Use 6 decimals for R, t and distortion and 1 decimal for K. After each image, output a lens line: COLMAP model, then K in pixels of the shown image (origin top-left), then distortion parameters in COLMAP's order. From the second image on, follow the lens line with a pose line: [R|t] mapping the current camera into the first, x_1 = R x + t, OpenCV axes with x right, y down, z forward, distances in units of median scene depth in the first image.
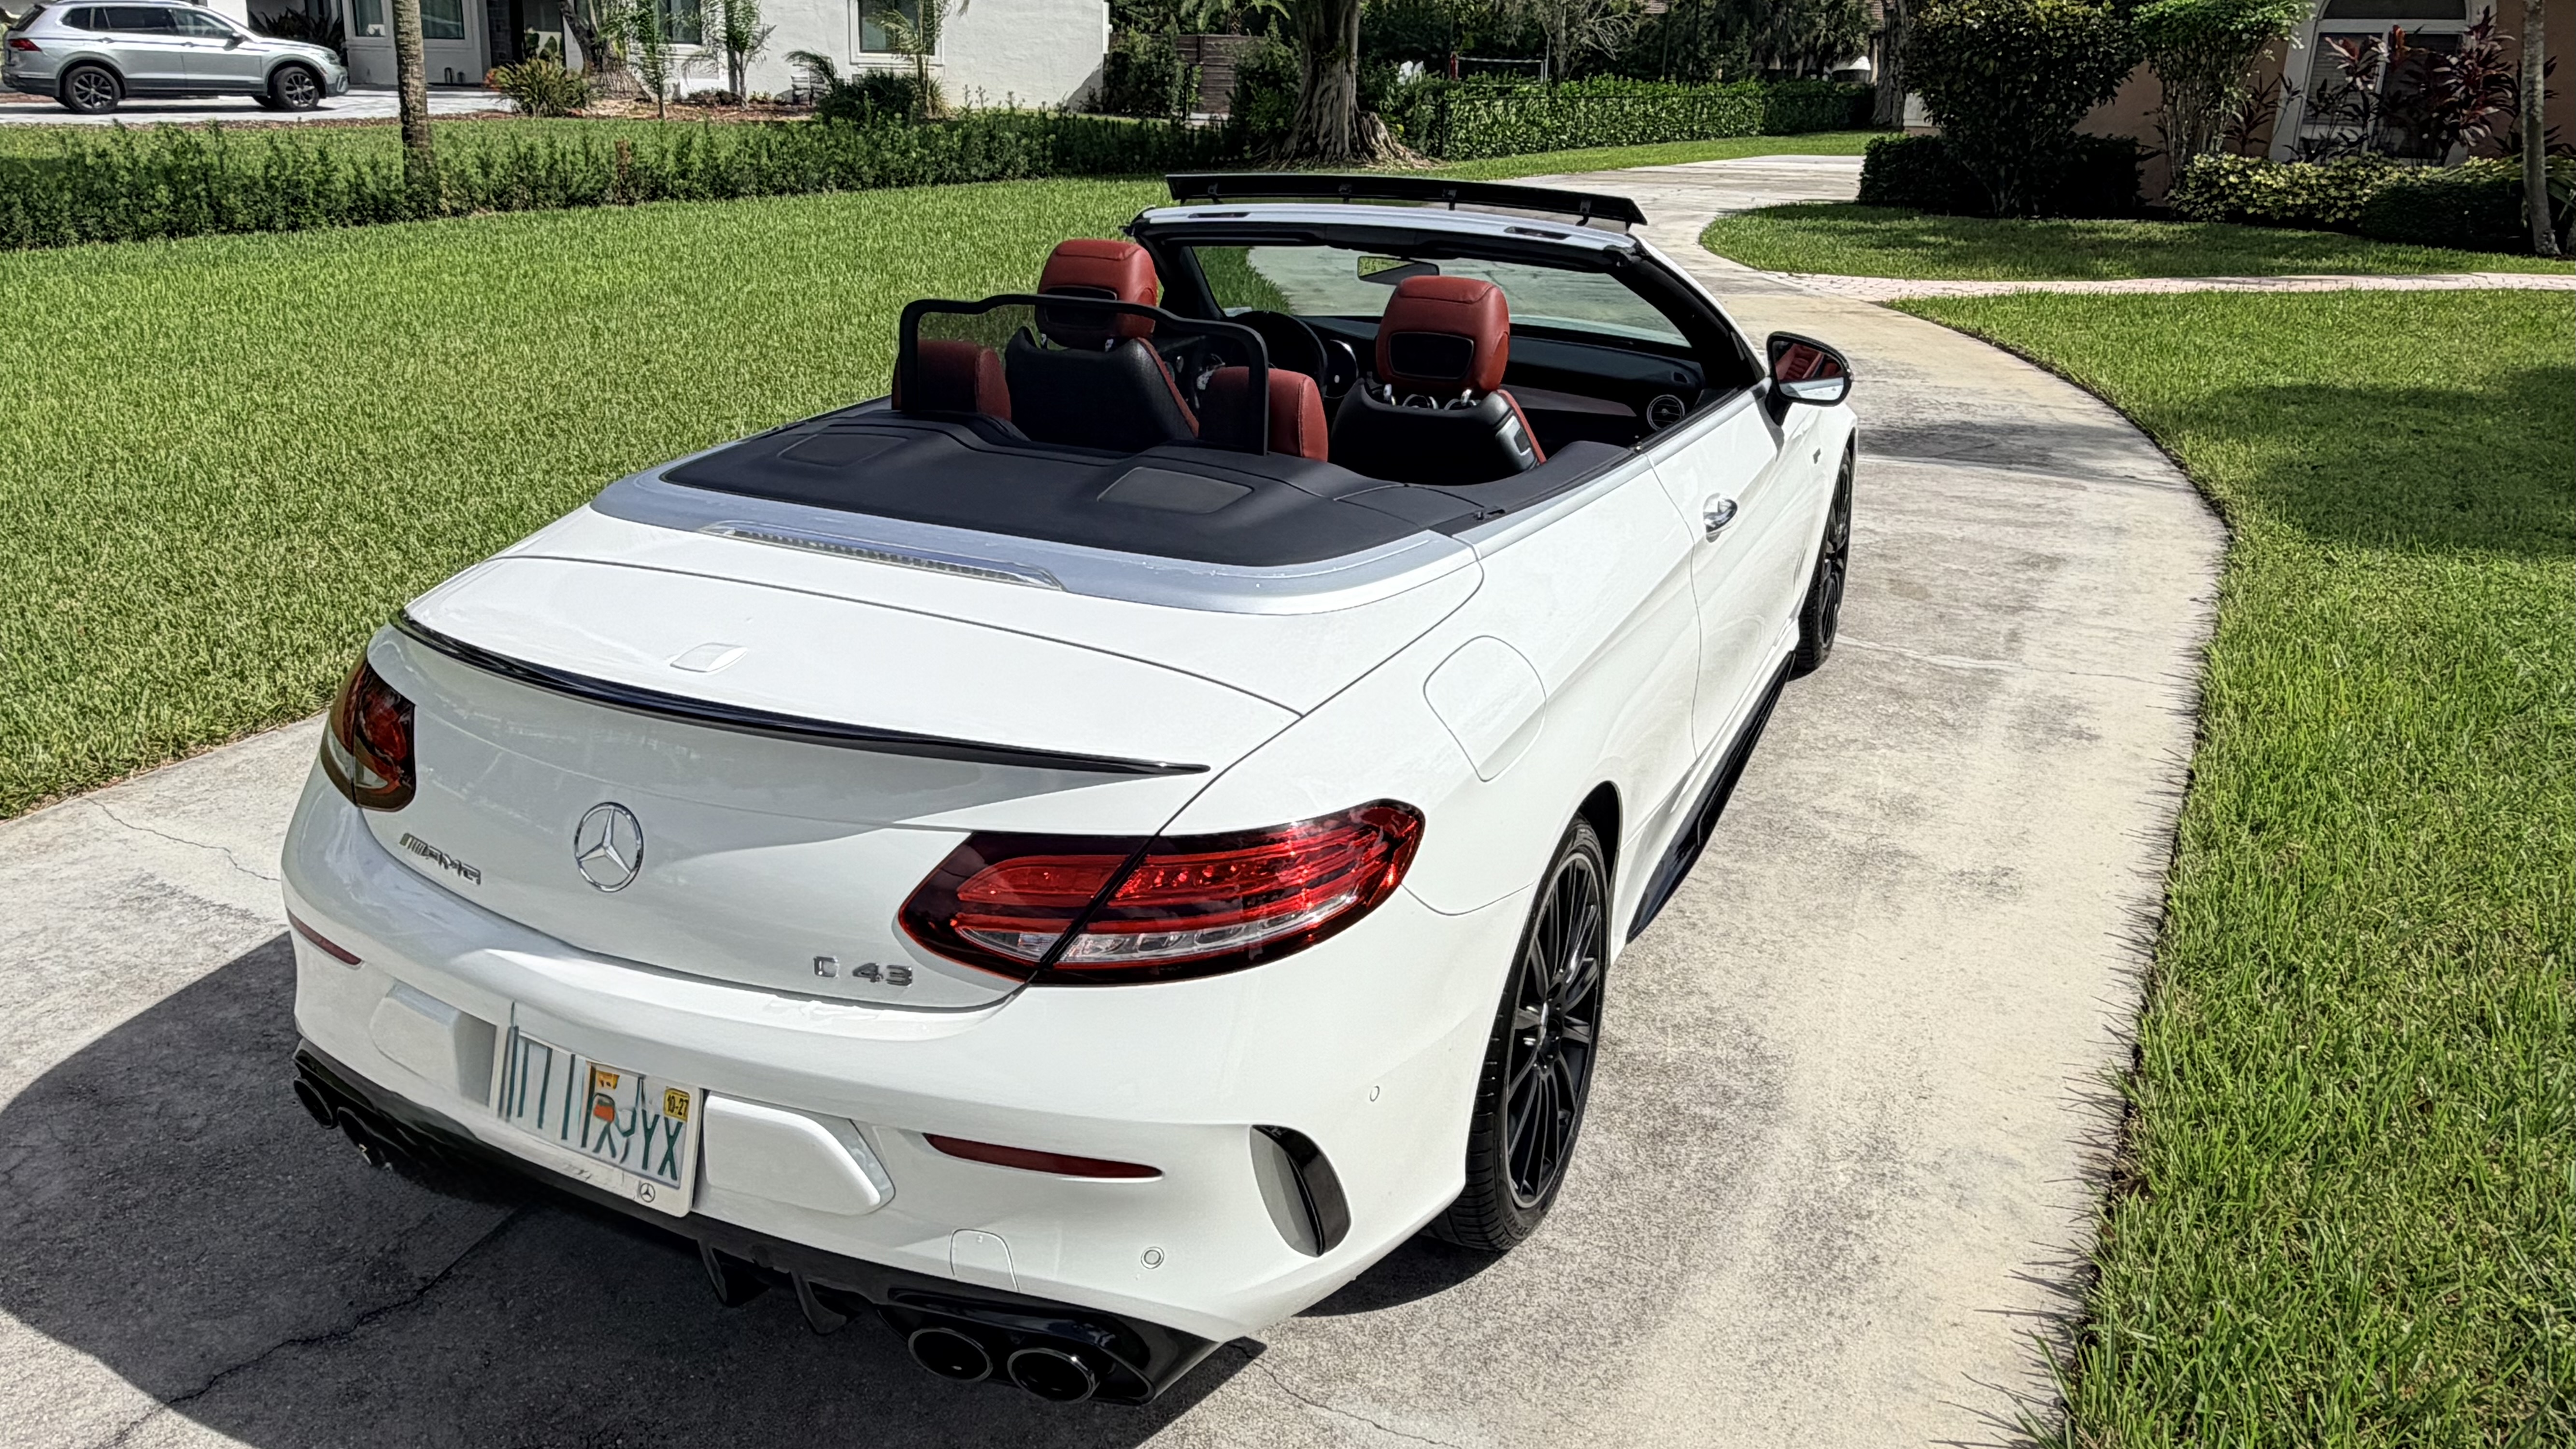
lens RADIAL K [[1816.0, 0, 1205.8], [0, 1816.0, 606.8], [0, 0, 1]] dist [-0.000964, 0.000096]
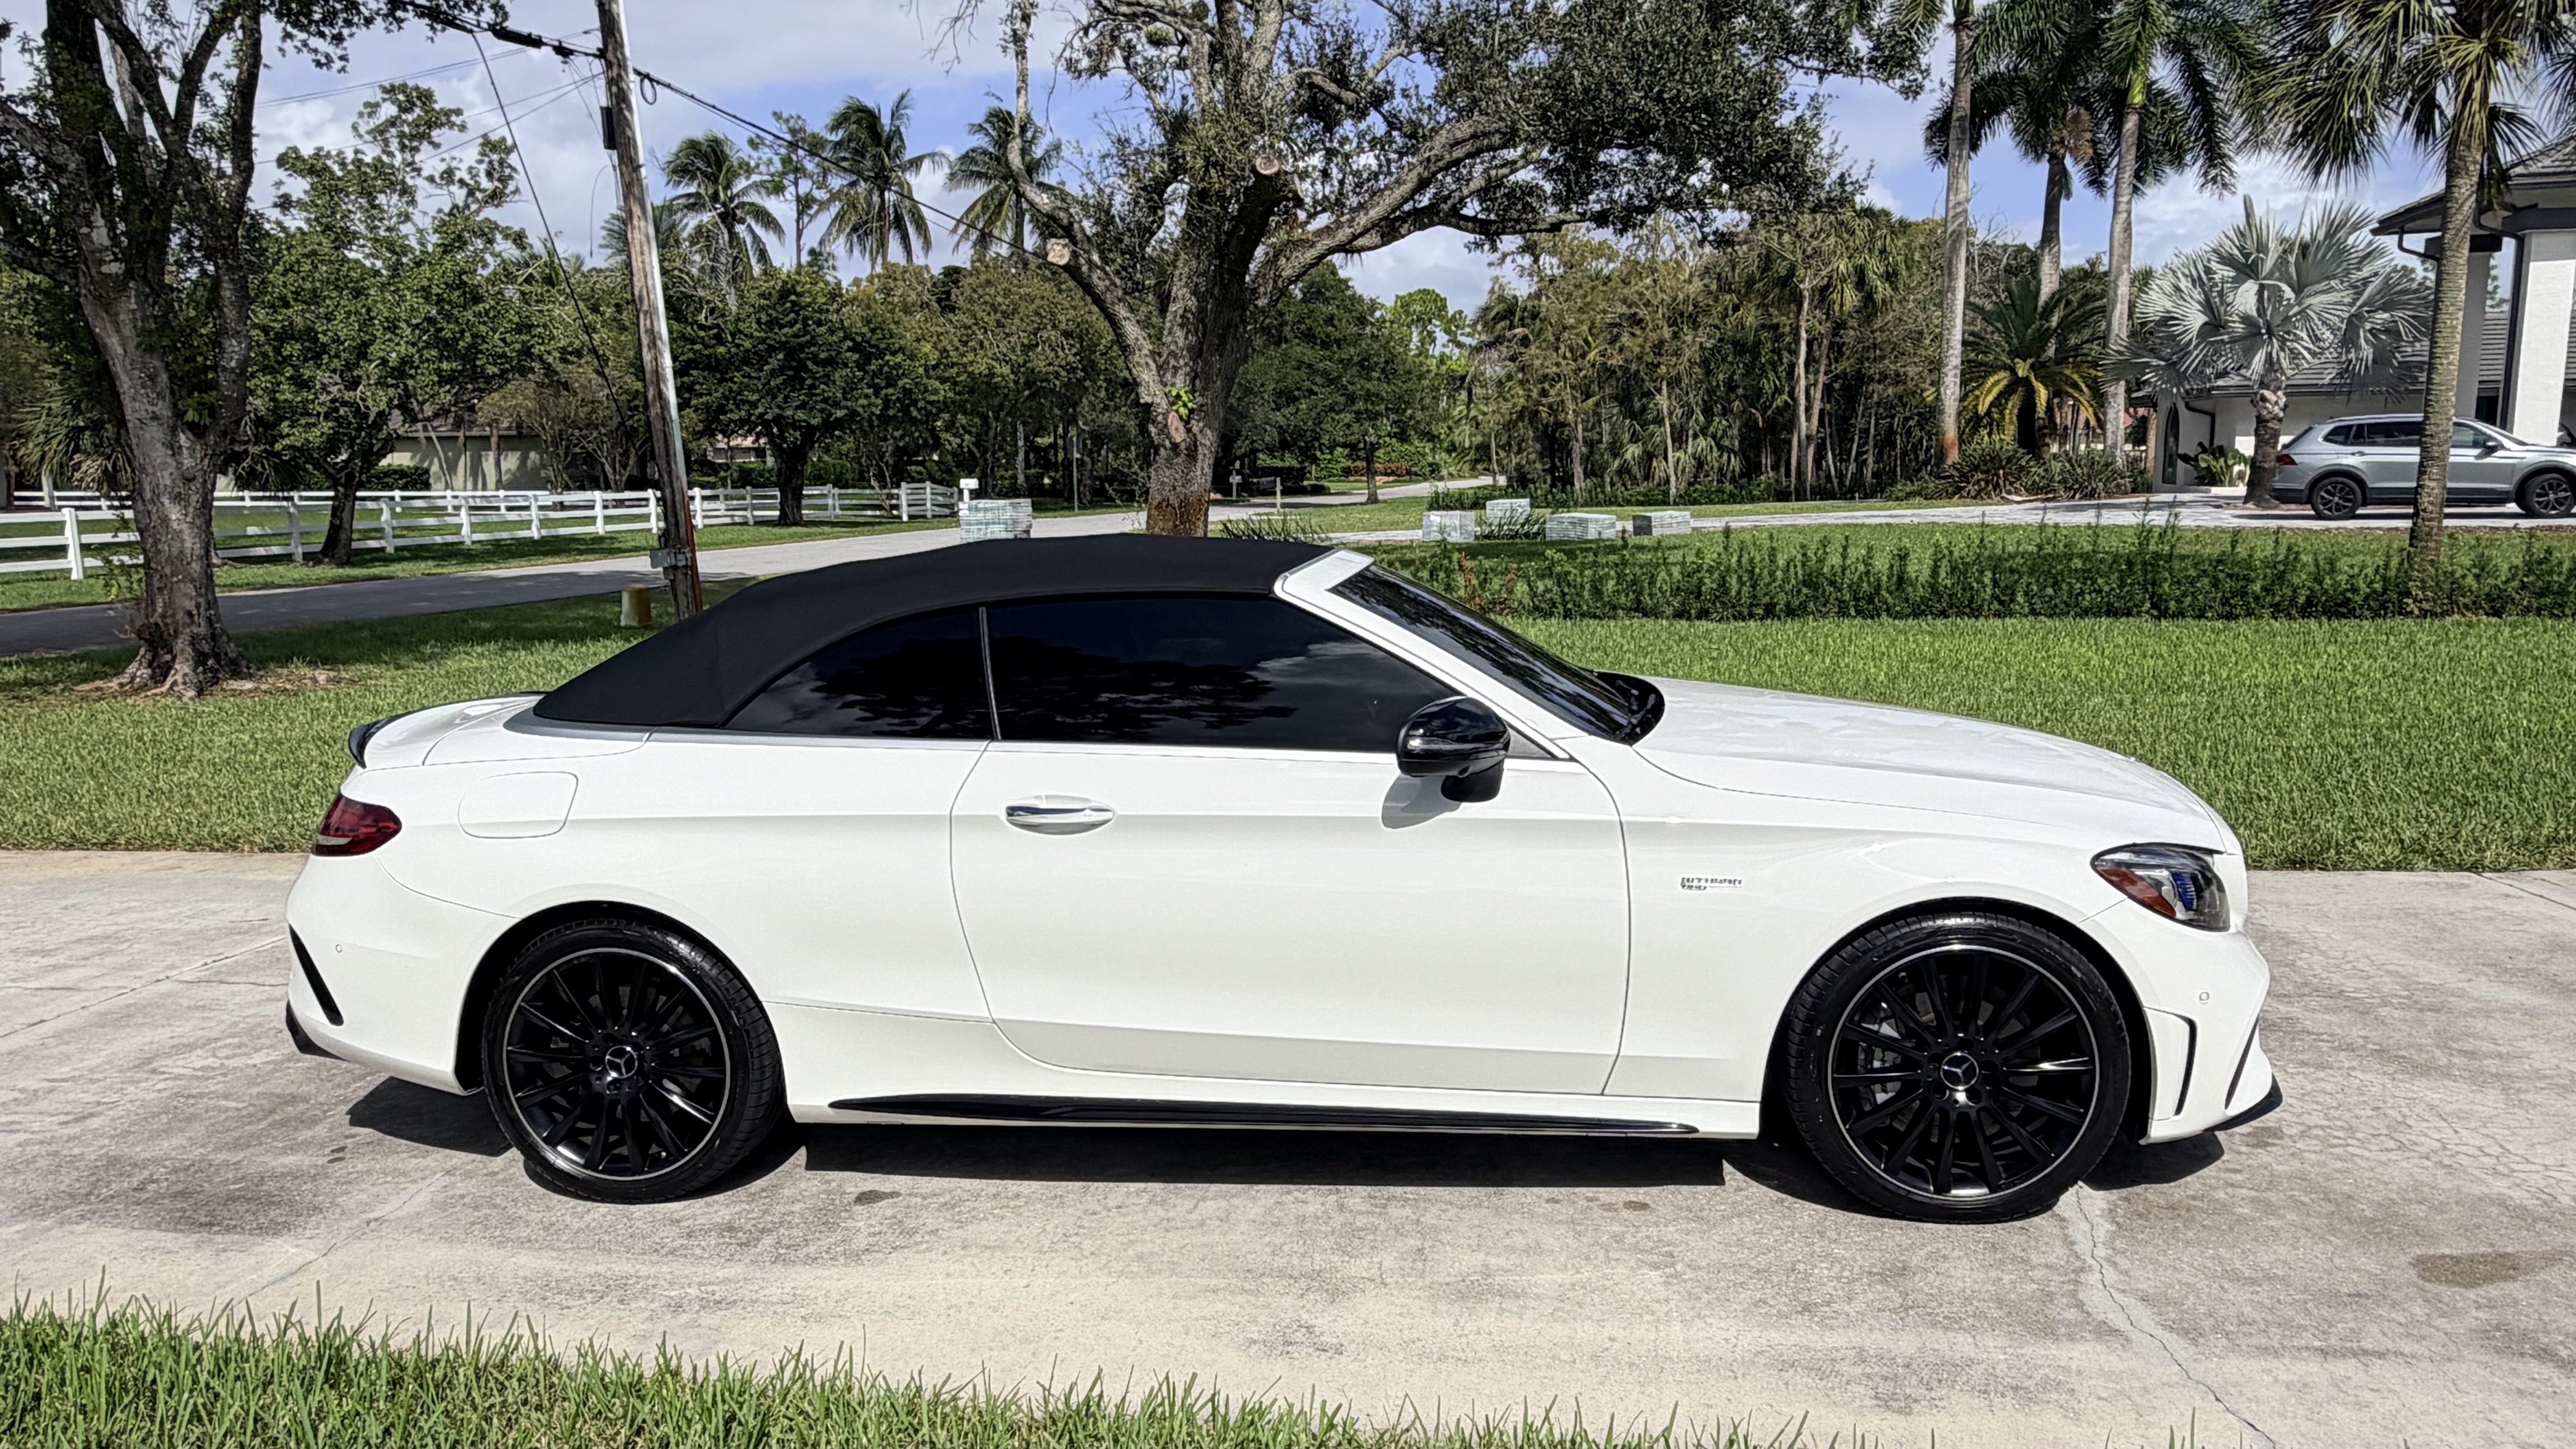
lens RADIAL K [[1739.2, 0, 1293.5], [0, 1739.2, 732.9], [0, 0, 1]] dist [-0.000218, 0.002000]
pose [[0.332770, 0.116672, -0.935763, 0.174509], [-0.253604, 0.966831, 0.030360, -0.021978], [0.908267, 0.227211, 0.351321, 0.098889]]
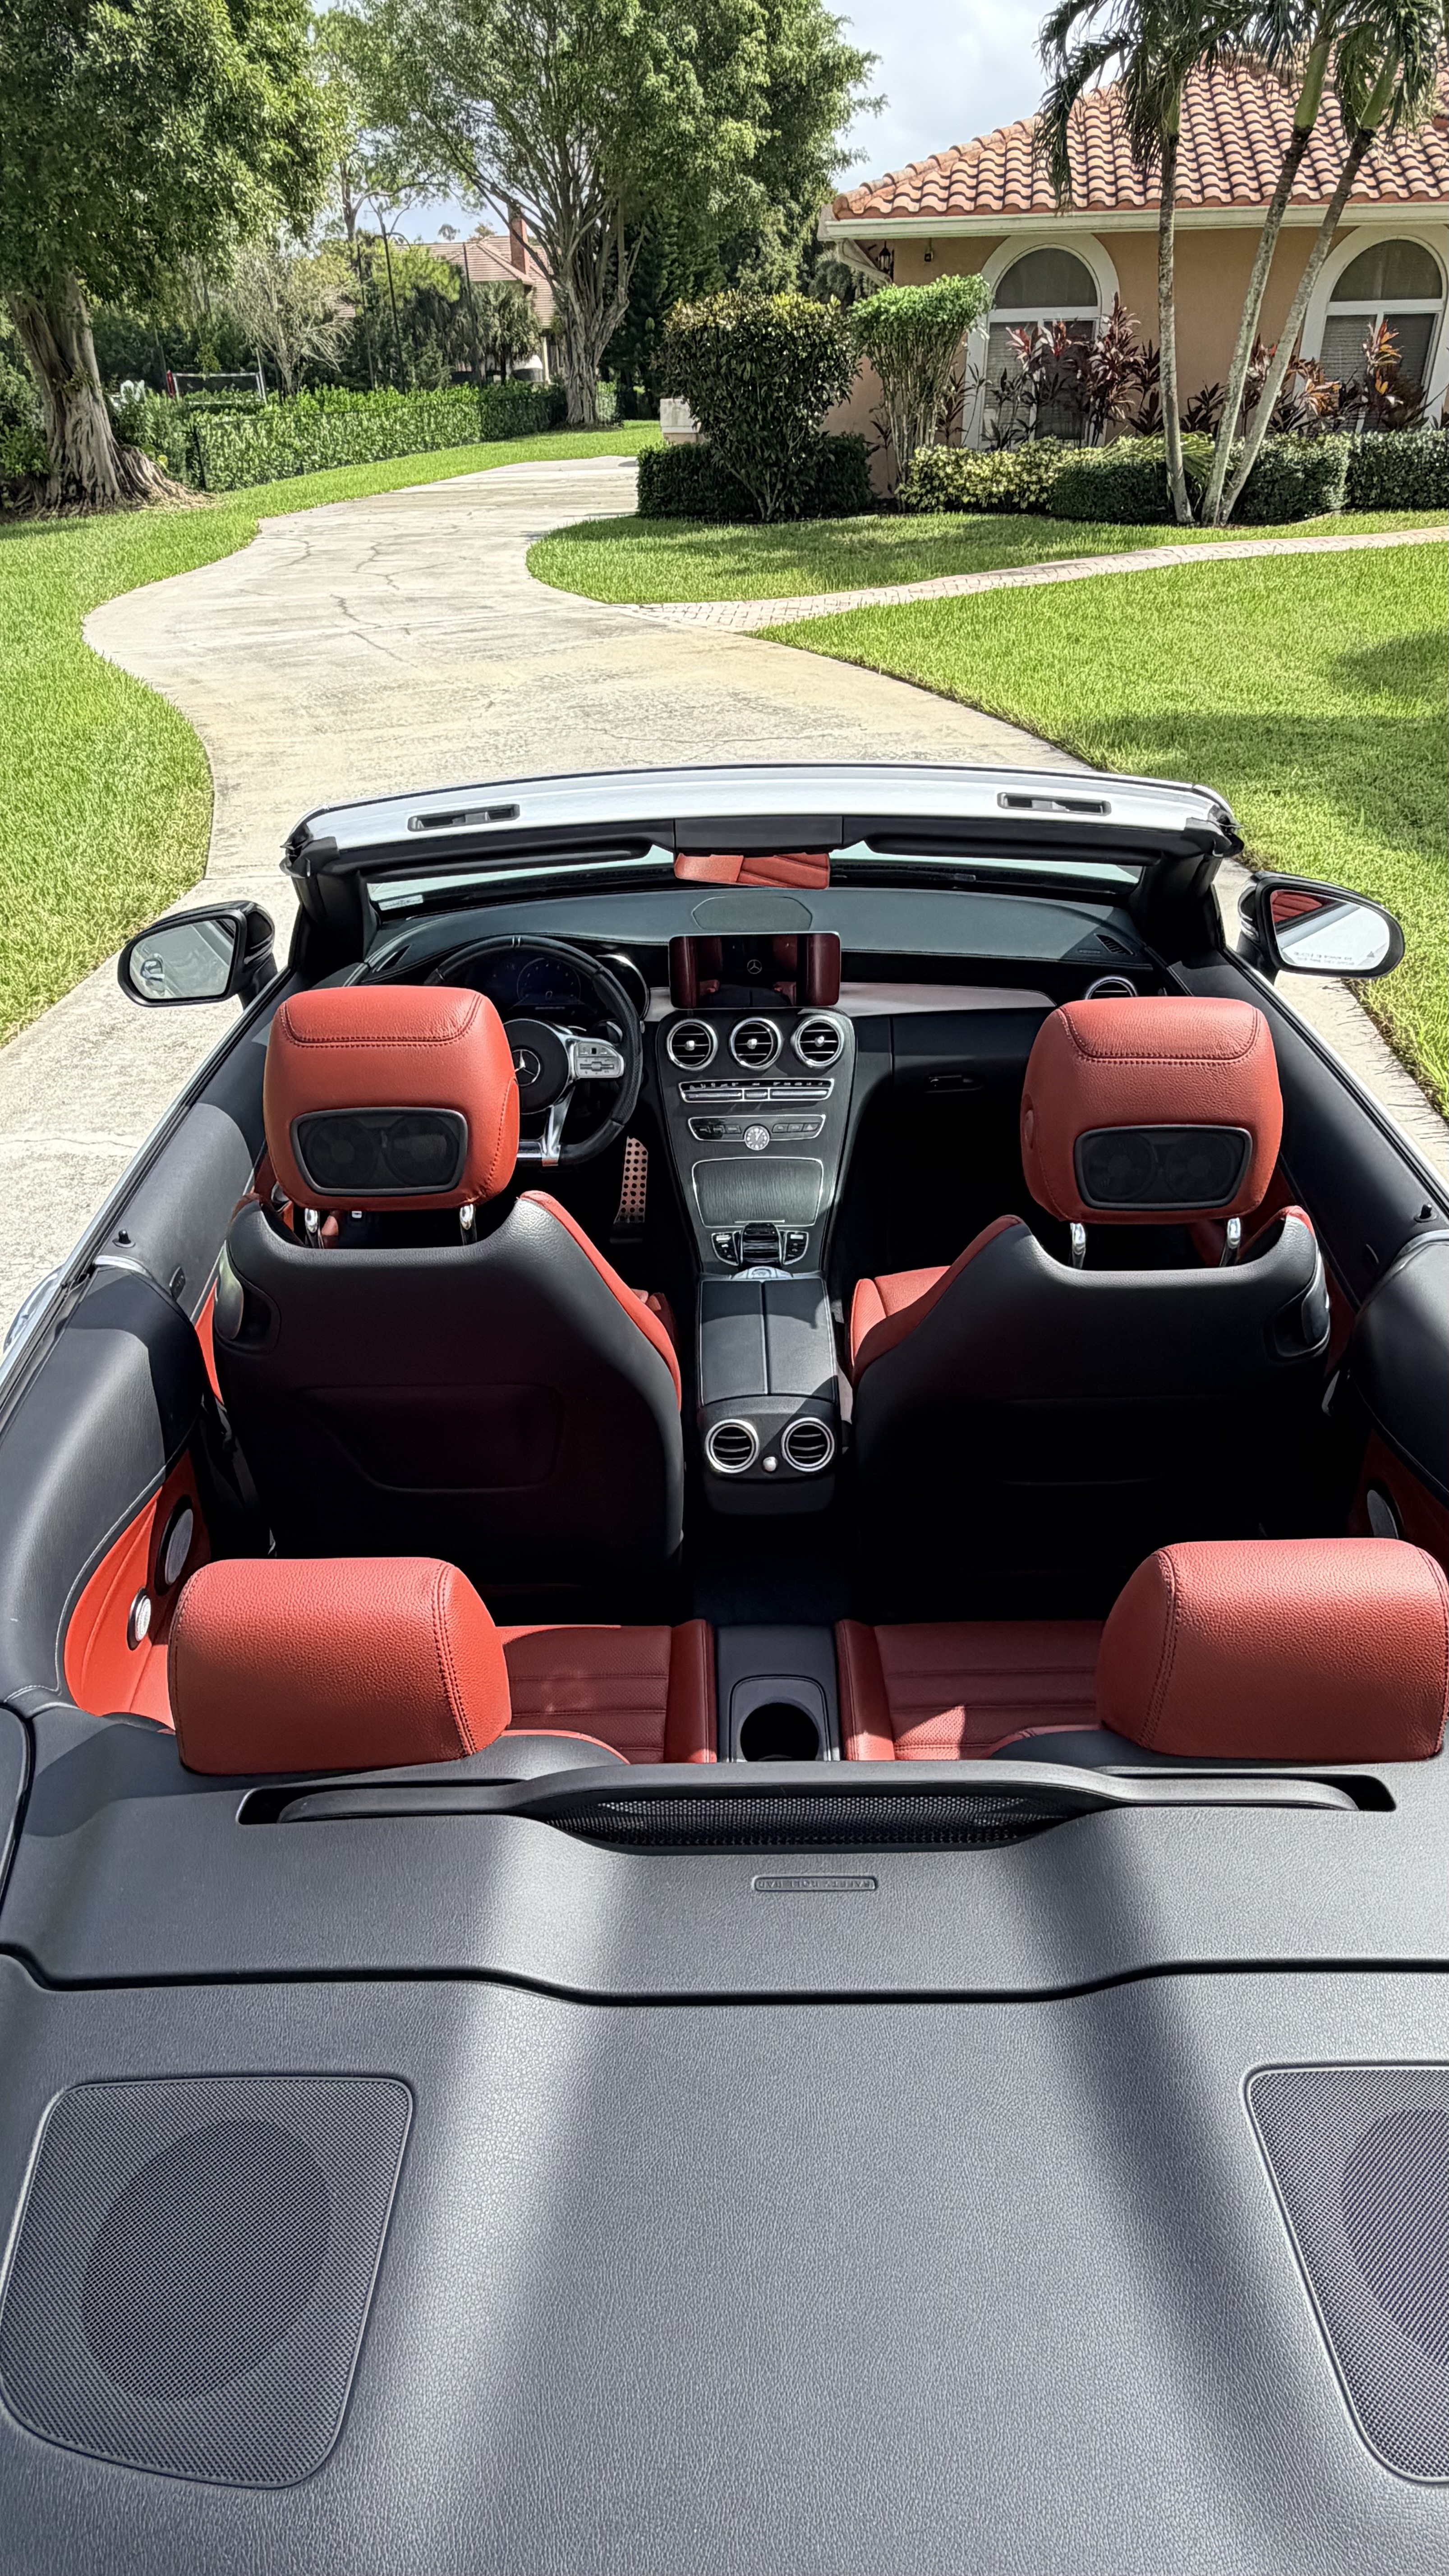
lens RADIAL K [[1445.5, 0, 719.5], [0, 1445.5, 1295.7], [0, 0, 1]] dist [0.000081, 0.000451]
pose [[0.899185, -0.267660, 0.346155, -0.018024], [0.161842, 0.938428, 0.305223, -0.031623], [-0.406538, -0.218429, 0.887139, 0.085754]]
